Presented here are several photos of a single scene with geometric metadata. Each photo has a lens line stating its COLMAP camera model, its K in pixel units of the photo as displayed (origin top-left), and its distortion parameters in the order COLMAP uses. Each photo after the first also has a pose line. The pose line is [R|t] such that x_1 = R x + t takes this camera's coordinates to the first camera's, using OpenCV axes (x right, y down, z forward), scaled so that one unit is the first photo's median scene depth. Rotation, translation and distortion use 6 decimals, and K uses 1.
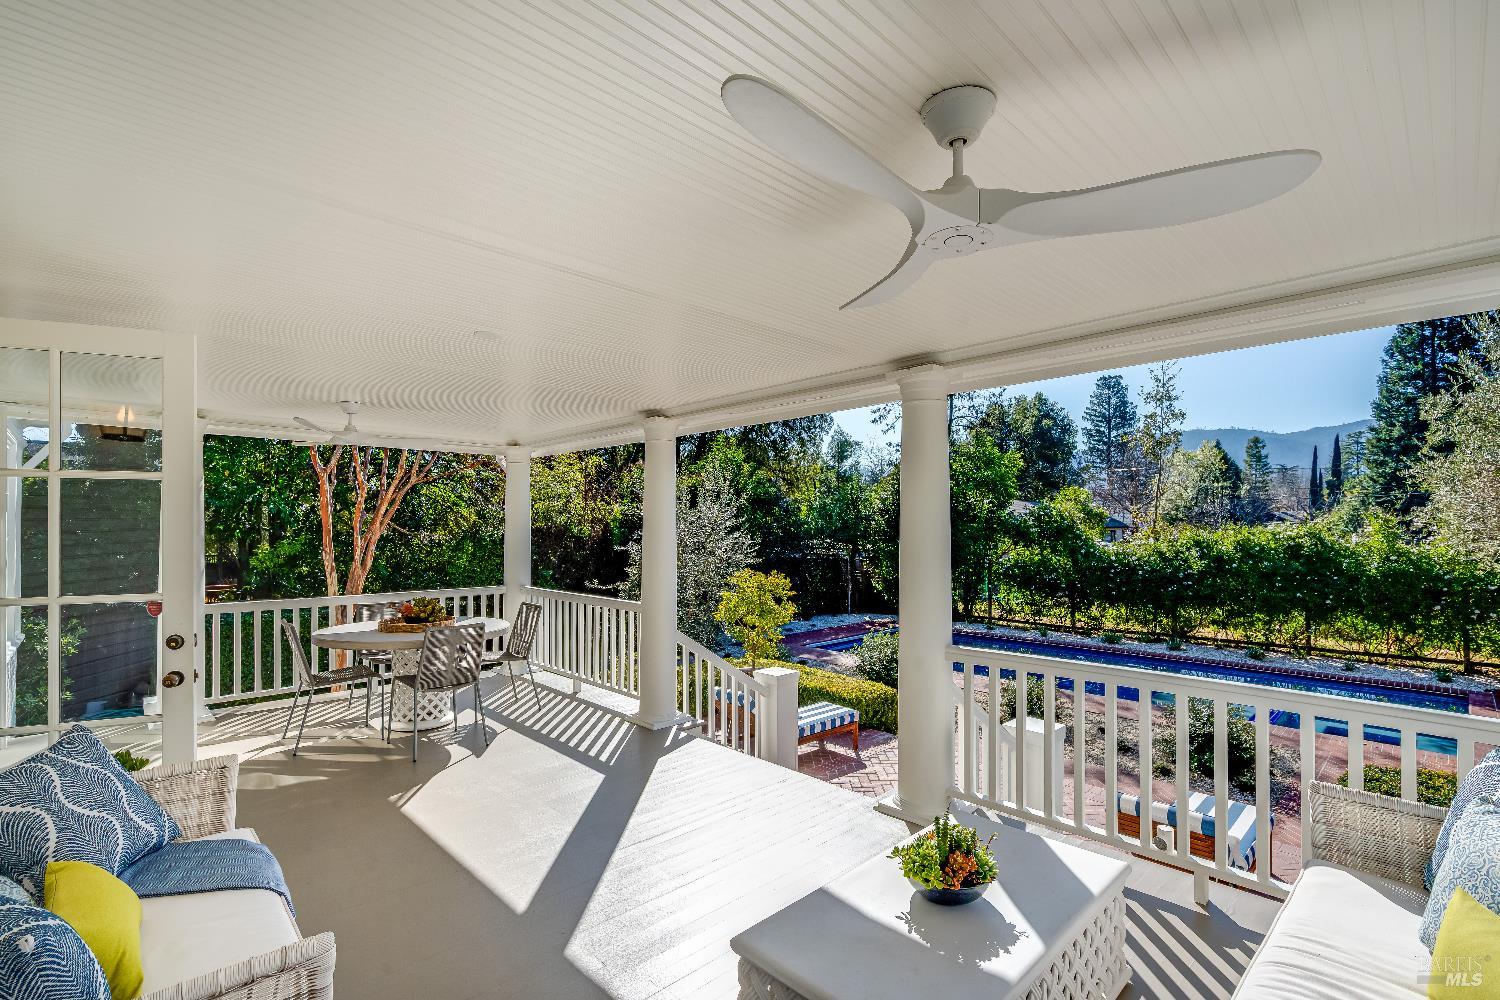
lens RADIAL K [[678.9, 0, 754.1], [0, 678.9, 513.7], [0, 0, 1]] dist [-0.001125, -0.000193]
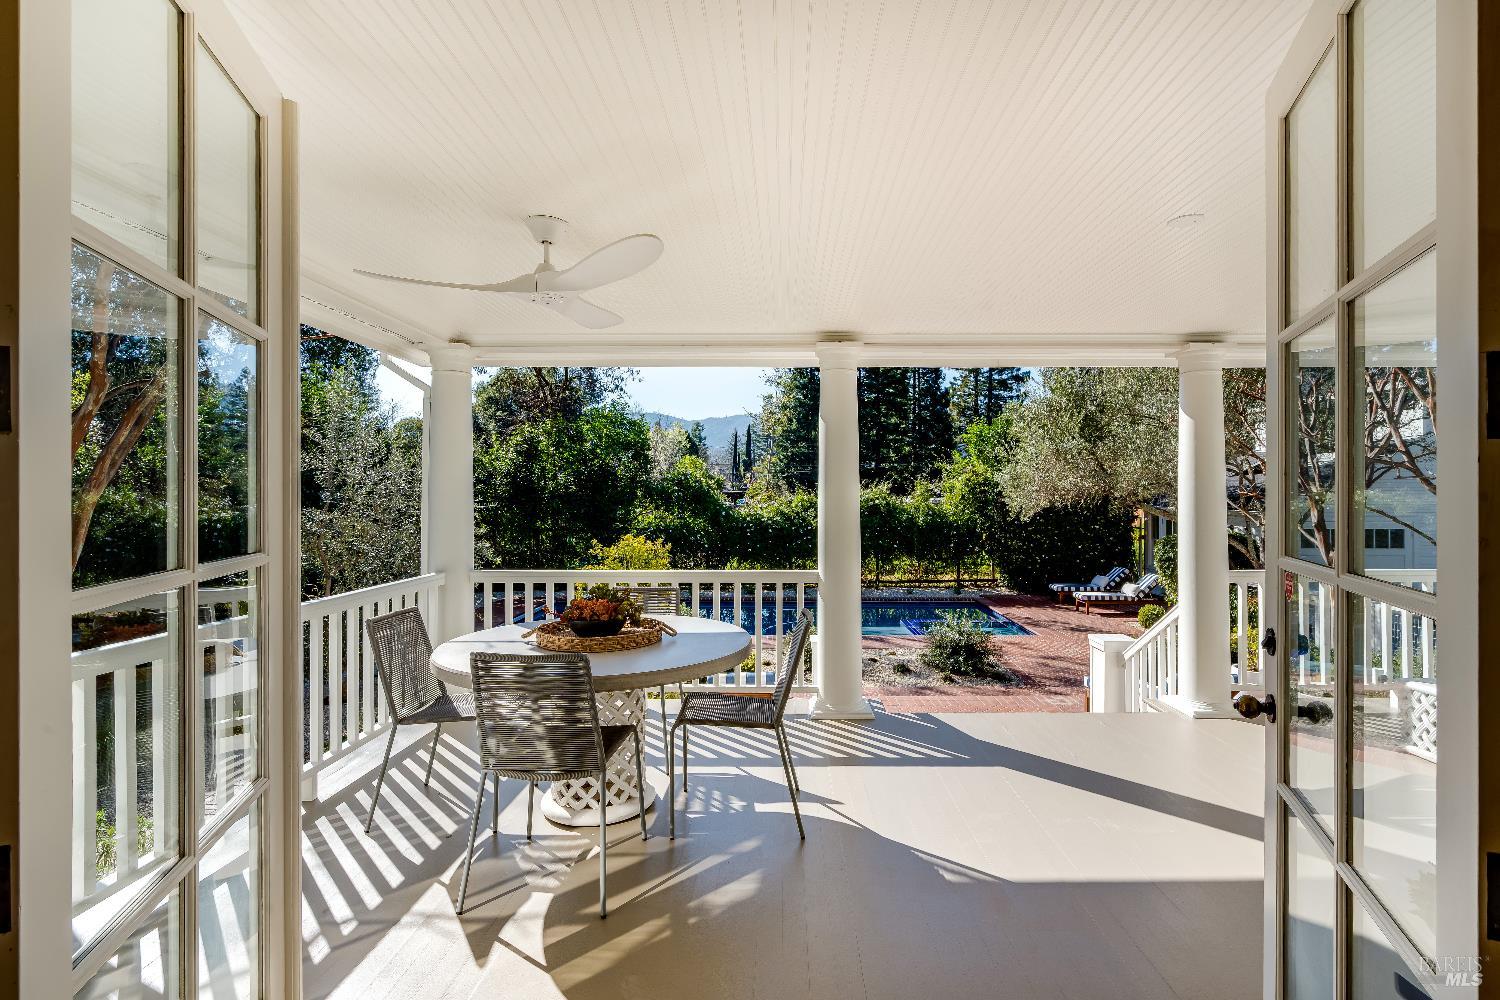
lens RADIAL K [[702.6, 0, 750.0], [0, 702.6, 500.0], [0, 0, 1]] dist [0.001130, -0.000076]
pose [[0.694220, -0.001896, 0.719760, -0.329102], [-0.015399, 0.999728, 0.017487, 0.013674], [-0.719598, -0.023224, 0.694003, 0.194211]]
